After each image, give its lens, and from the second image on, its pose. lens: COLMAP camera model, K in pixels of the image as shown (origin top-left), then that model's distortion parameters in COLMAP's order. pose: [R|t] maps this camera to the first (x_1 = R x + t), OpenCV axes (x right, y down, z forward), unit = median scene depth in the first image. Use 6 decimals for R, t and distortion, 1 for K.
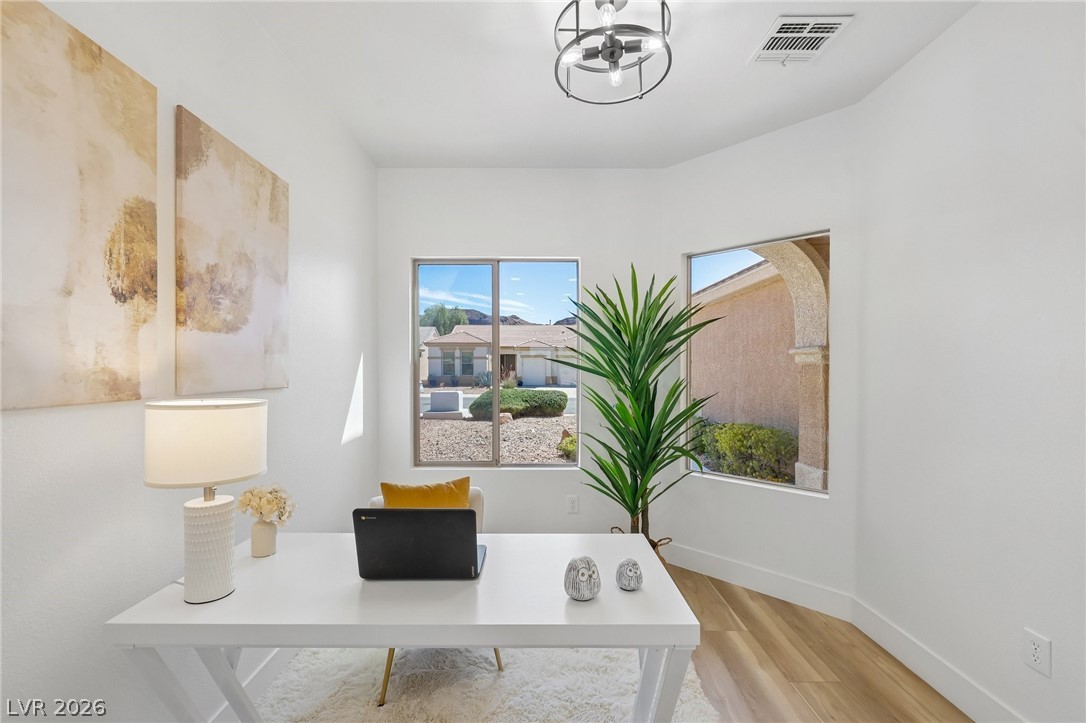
lens RADIAL K [[454.1, 0, 542.8], [0, 454.1, 368.9], [0, 0, 1]] dist [-0.002544, -0.000132]
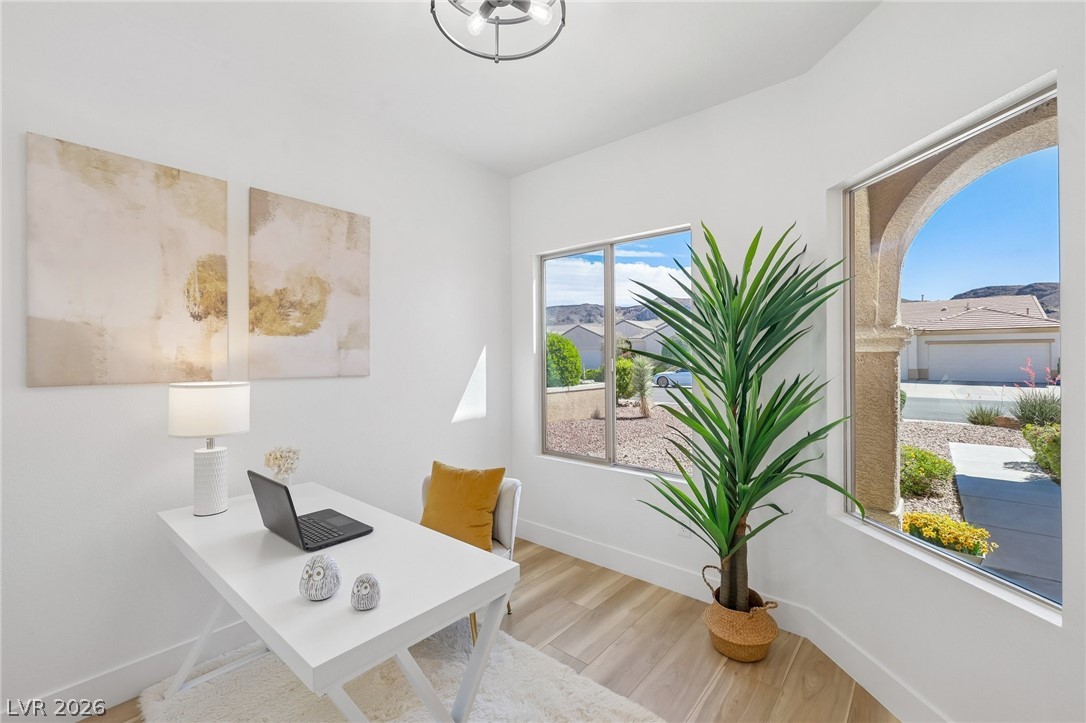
lens RADIAL K [[454.1, 0, 544.7], [0, 454.1, 356.9], [0, 0, 1]] dist [-0.002544, -0.000132]
pose [[0.766072, 0.000453, -0.642755, 0.919790], [-0.002697, 0.999993, -0.002510, -0.013142], [0.642749, 0.003657, 0.766068, 0.471358]]
